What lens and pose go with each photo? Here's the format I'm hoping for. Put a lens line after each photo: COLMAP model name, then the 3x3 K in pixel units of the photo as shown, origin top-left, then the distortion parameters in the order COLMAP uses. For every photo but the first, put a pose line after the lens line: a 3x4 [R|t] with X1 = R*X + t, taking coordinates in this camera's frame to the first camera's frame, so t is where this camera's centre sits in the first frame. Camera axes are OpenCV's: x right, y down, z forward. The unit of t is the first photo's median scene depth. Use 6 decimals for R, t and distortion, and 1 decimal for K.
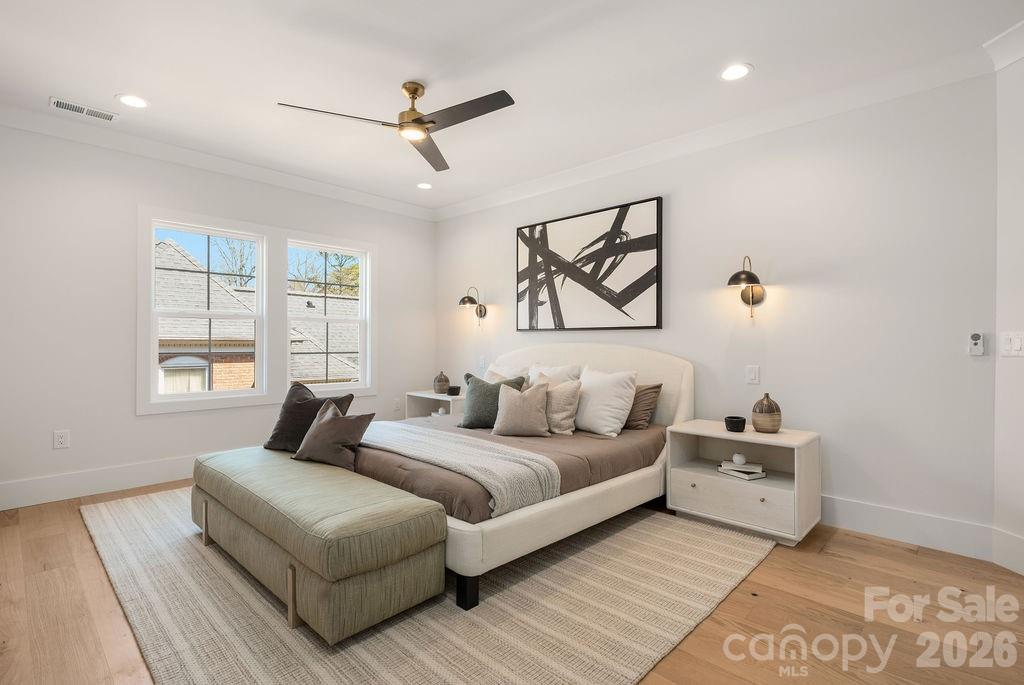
lens RADIAL K [[485.9, 0, 512.0], [0, 485.9, 342.5], [0, 0, 1]] dist [-0.002635, -0.000465]
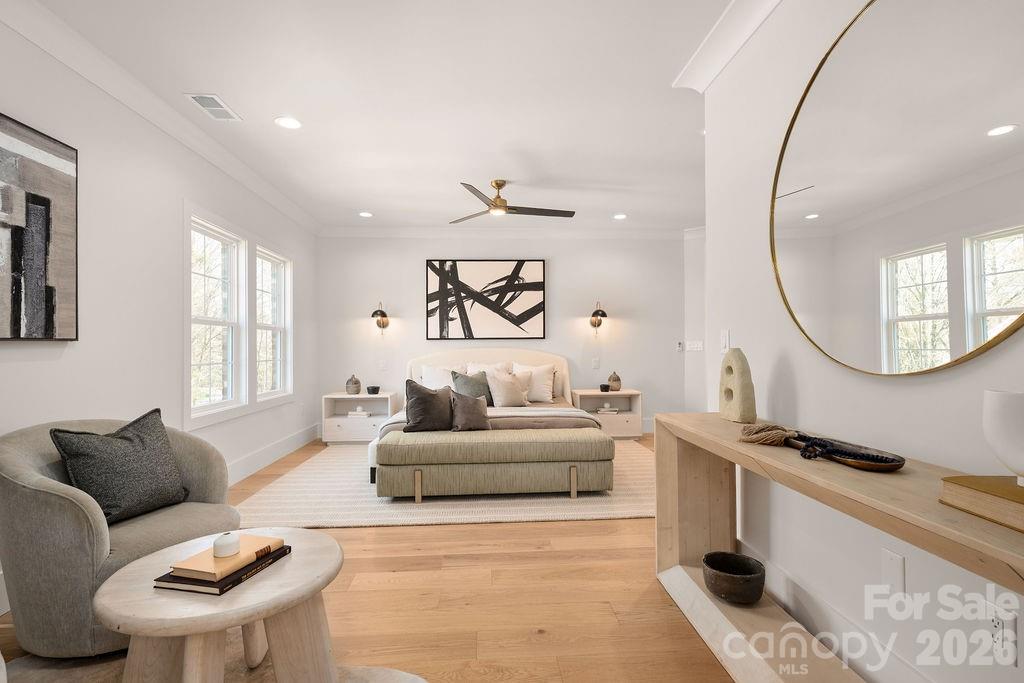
lens RADIAL K [[485.9, 0, 512.0], [0, 485.9, 341.5], [0, 0, 1]] dist [-0.002635, -0.000465]
pose [[0.684038, -0.000156, 0.729446, -0.860360], [0.009695, 0.999914, -0.008877, -0.005181], [-0.729382, 0.013144, 0.683981, -0.050576]]
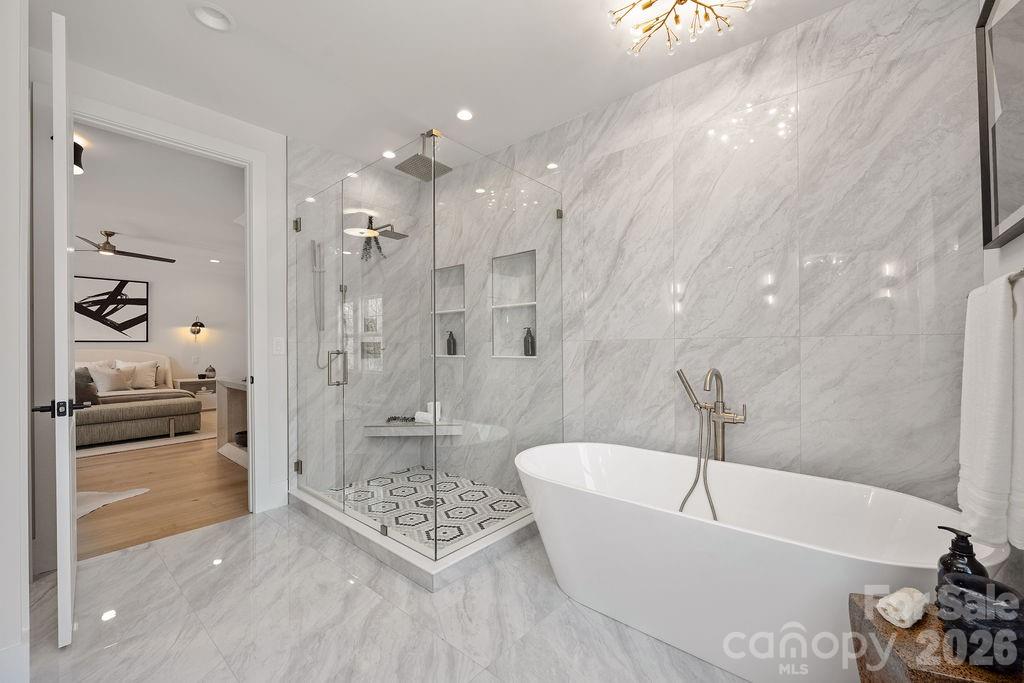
lens RADIAL K [[419.2, 0, 505.7], [0, 419.2, 345.4], [0, 0, 1]] dist [-0.001910, -0.000132]
pose [[-0.029888, -0.001088, 0.999553, -1.425915], [0.006677, 0.999977, 0.001288, -0.004143], [-0.999531, 0.006713, -0.029880, -0.489950]]
